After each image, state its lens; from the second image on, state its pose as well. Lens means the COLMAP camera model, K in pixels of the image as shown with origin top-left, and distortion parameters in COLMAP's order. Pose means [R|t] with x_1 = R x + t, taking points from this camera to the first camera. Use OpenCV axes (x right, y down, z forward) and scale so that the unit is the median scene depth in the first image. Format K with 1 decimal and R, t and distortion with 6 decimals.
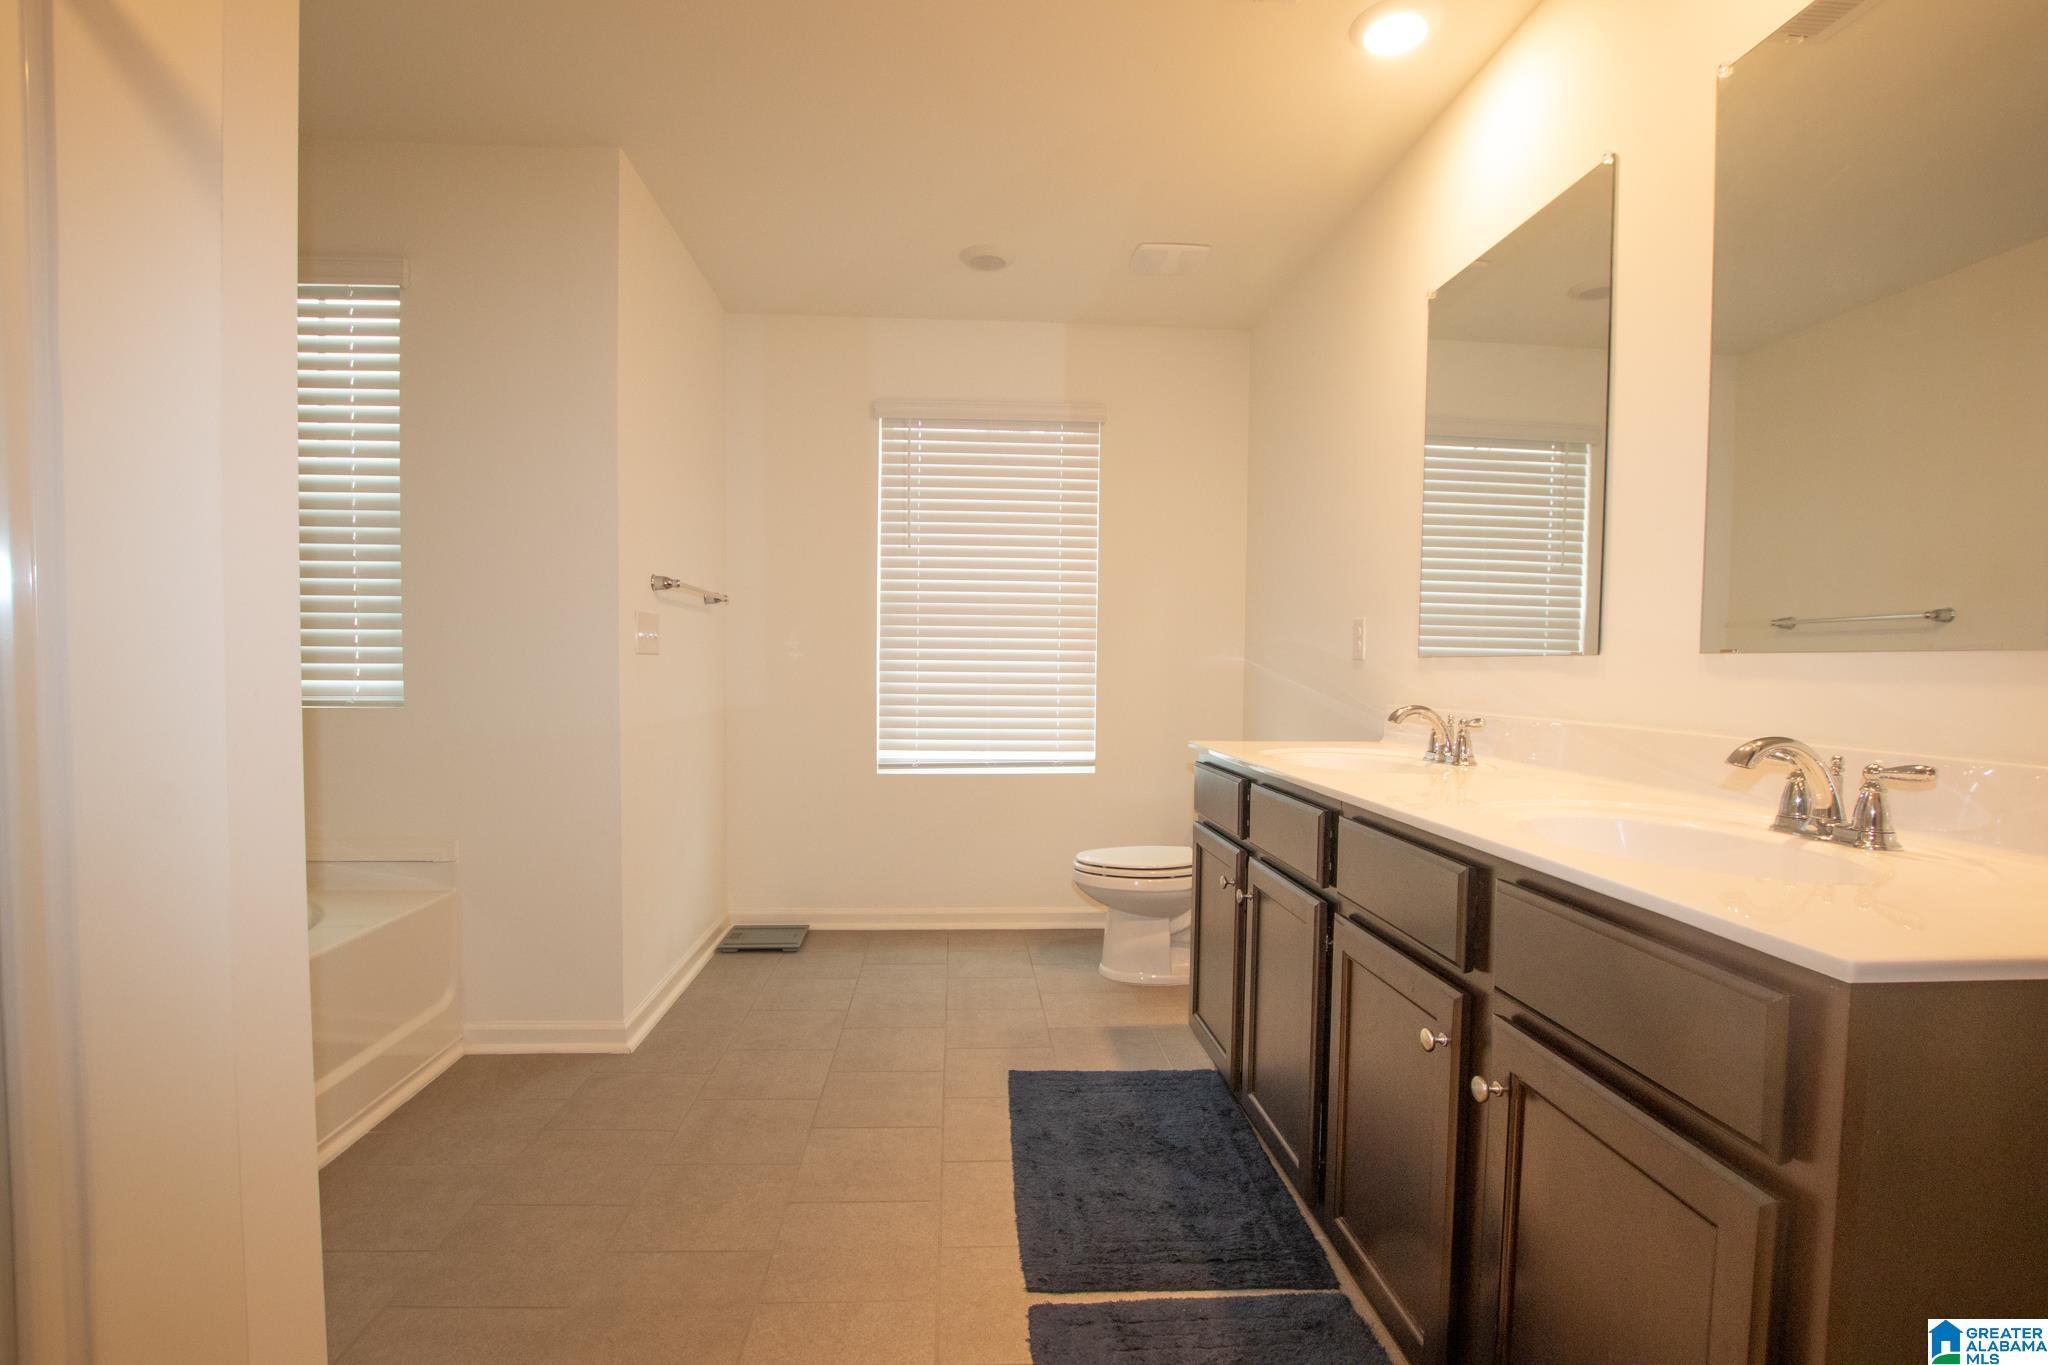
lens RADIAL K [[944.6, 0, 1012.2], [0, 944.6, 706.1], [0, 0, 1]] dist [-0.035303, 0.005182]
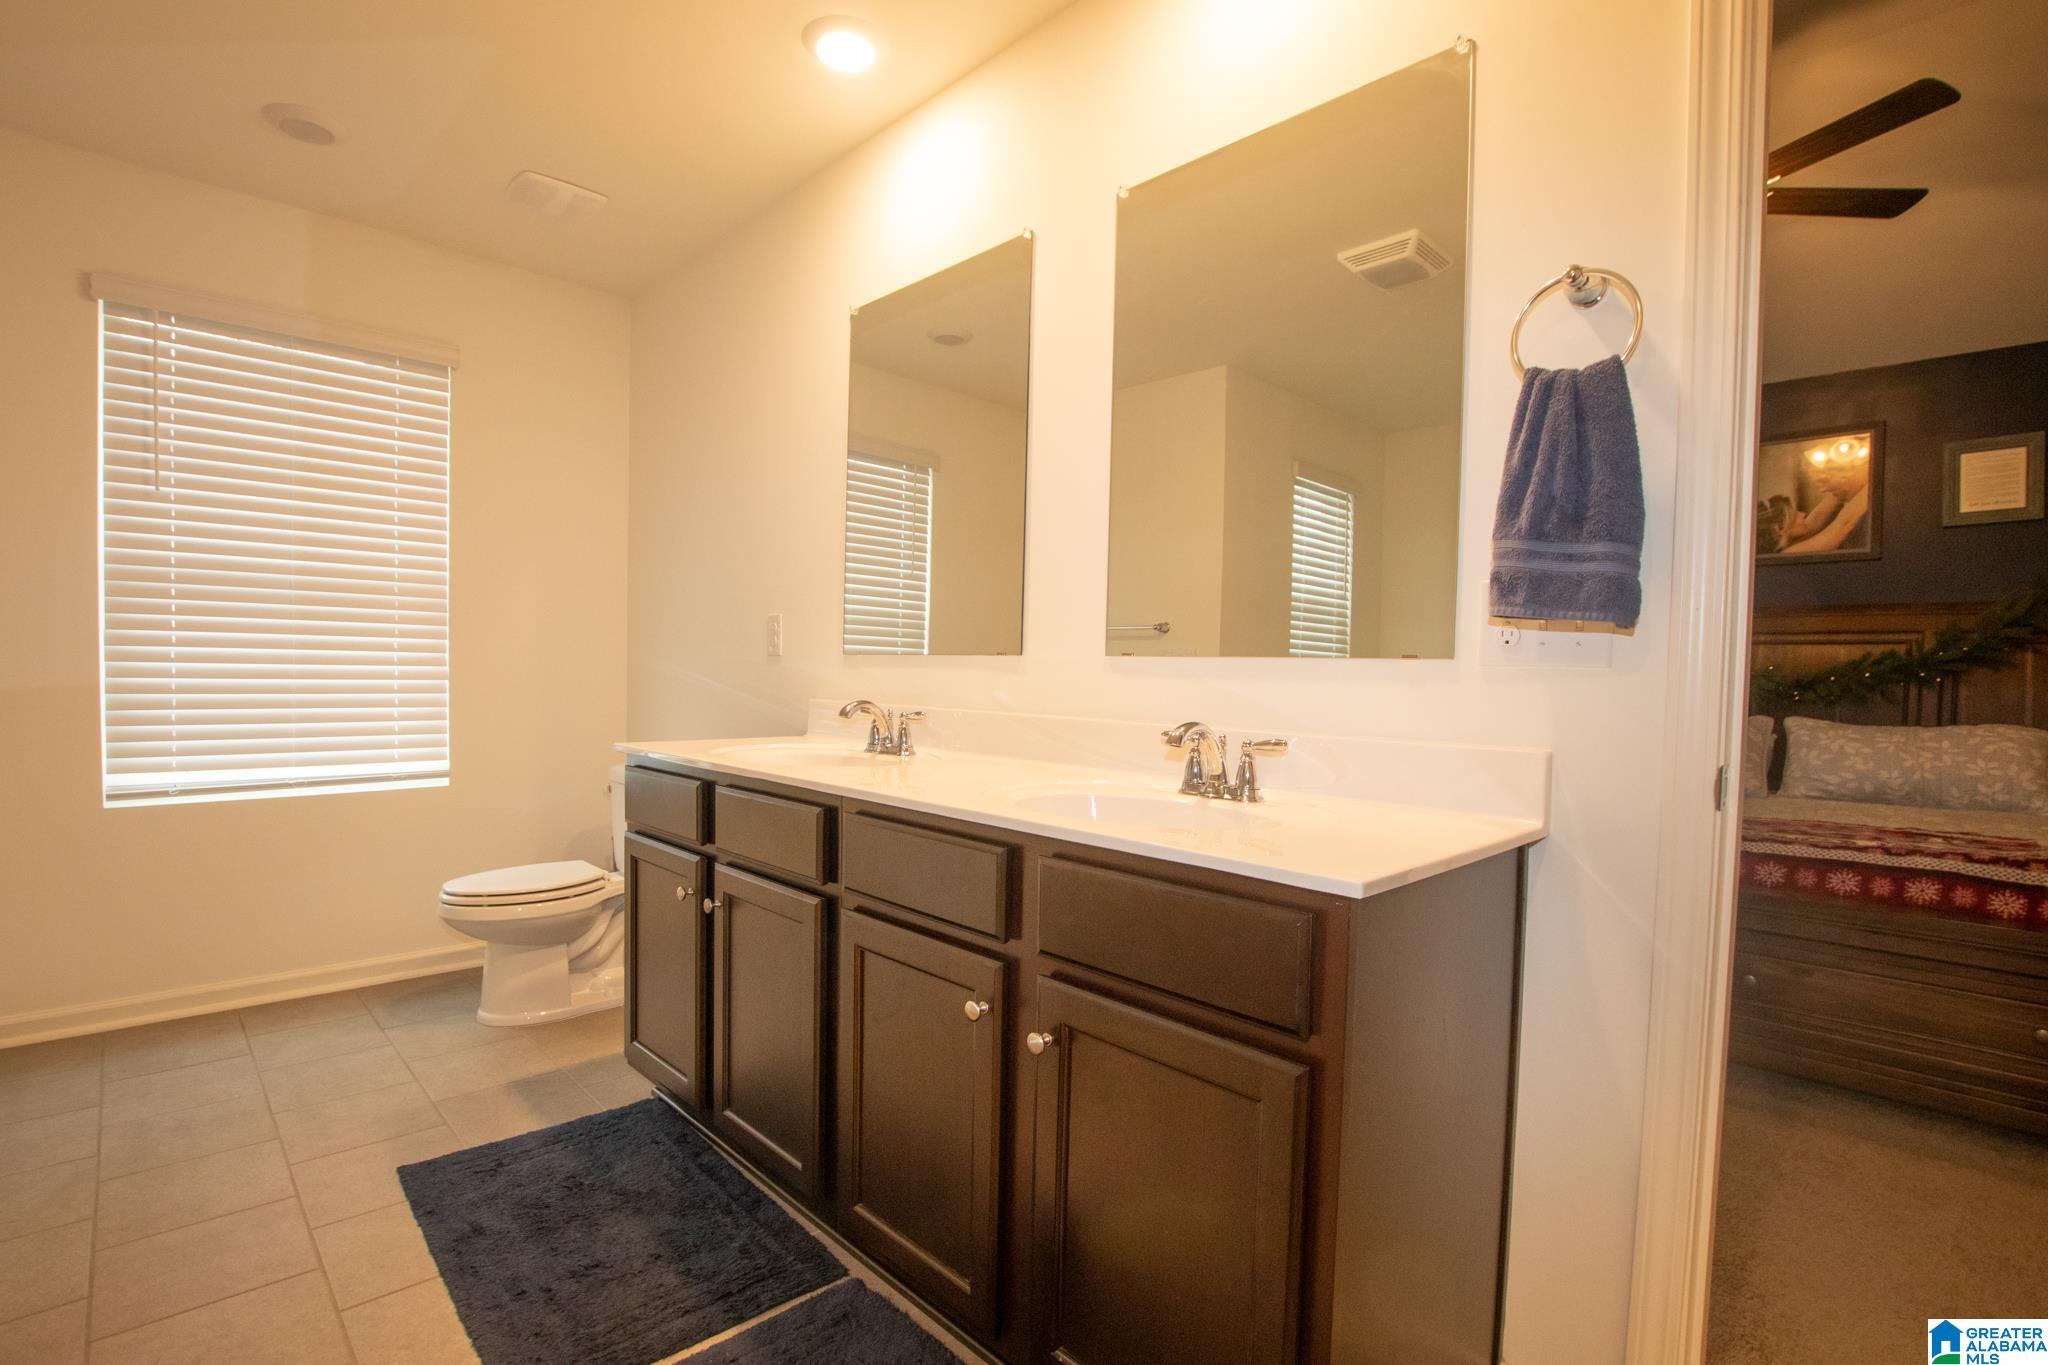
lens RADIAL K [[955.0, 0, 1016.8], [0, 955.0, 706.1], [0, 0, 1]] dist [-0.032969, 0.004336]
pose [[0.764533, -0.019958, 0.644276, -0.122160], [0.015076, 0.999801, 0.013082, -0.005782], [-0.644409, -0.000288, 0.764681, 0.067494]]
